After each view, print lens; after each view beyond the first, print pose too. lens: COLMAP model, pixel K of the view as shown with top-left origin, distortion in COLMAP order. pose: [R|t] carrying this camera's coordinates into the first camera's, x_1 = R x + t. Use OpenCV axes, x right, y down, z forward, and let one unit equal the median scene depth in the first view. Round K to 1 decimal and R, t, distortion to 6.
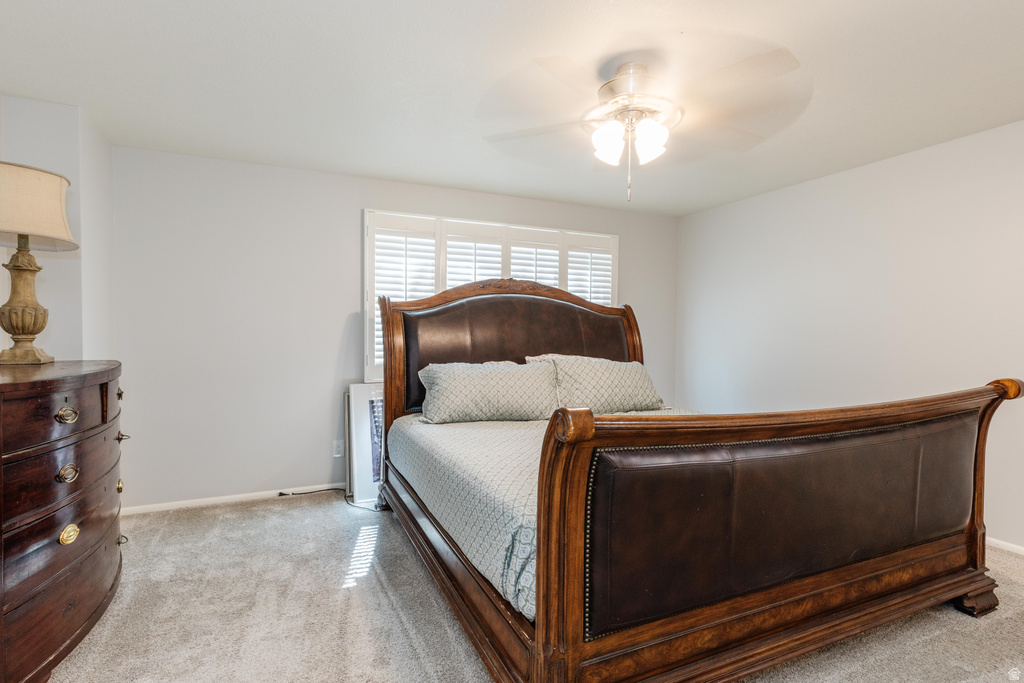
lens RADIAL K [[394.5, 0, 512.0], [0, 394.5, 341.5], [0, 0, 1]] dist [0.000210, -0.000110]
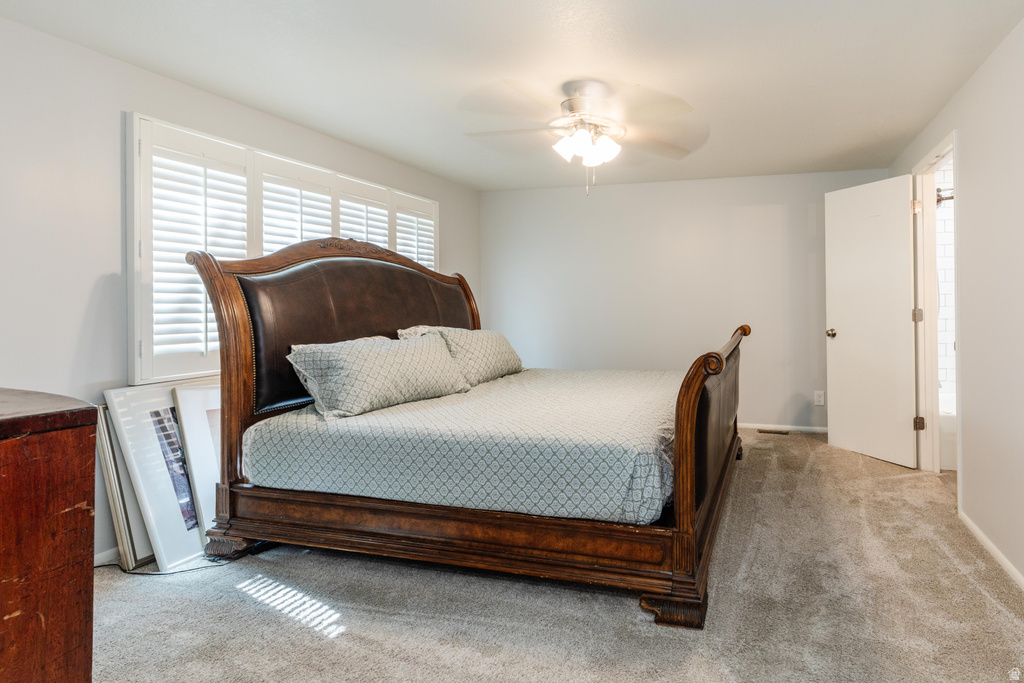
lens RADIAL K [[459.7, 0, 512.9], [0, 459.7, 300.7], [0, 0, 1]] dist [-0.000659, -0.000167]
pose [[0.752297, -0.008474, 0.658769, -0.406717], [0.024257, 0.999596, -0.014842, -0.005334], [-0.658377, 0.027145, 0.752199, 0.042956]]
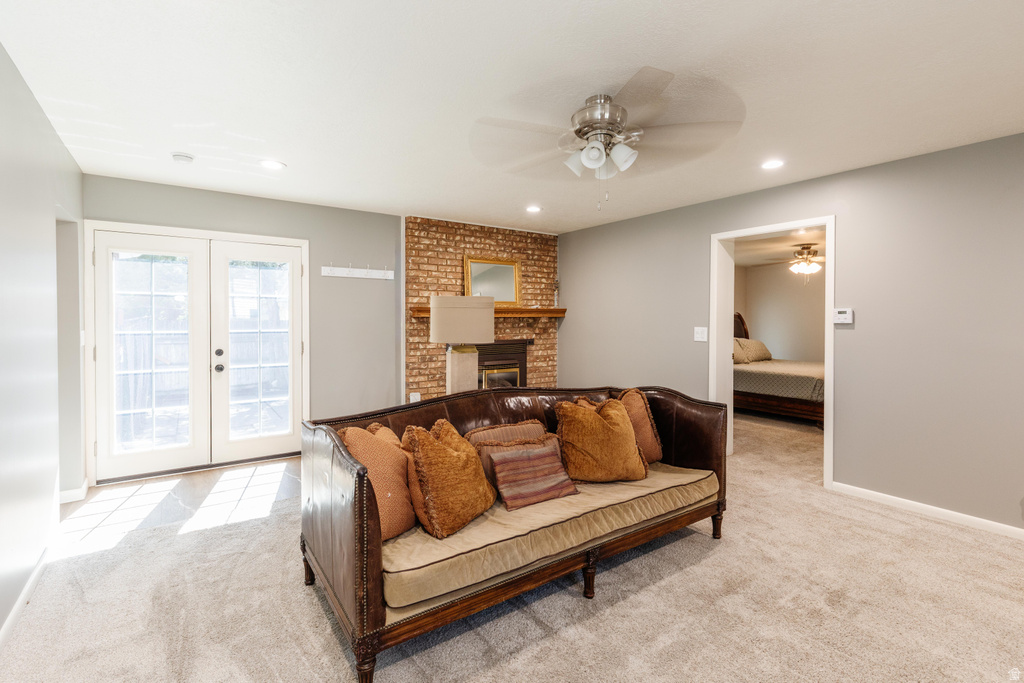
lens RADIAL K [[473.9, 0, 513.1], [0, 473.9, 317.9], [0, 0, 1]] dist [0.000053, -0.000193]
pose [[0.964998, -0.003024, 0.262240, -1.413306], [0.006032, 0.999925, -0.010666, -0.041954], [-0.262188, 0.011874, 0.964944, -0.965480]]
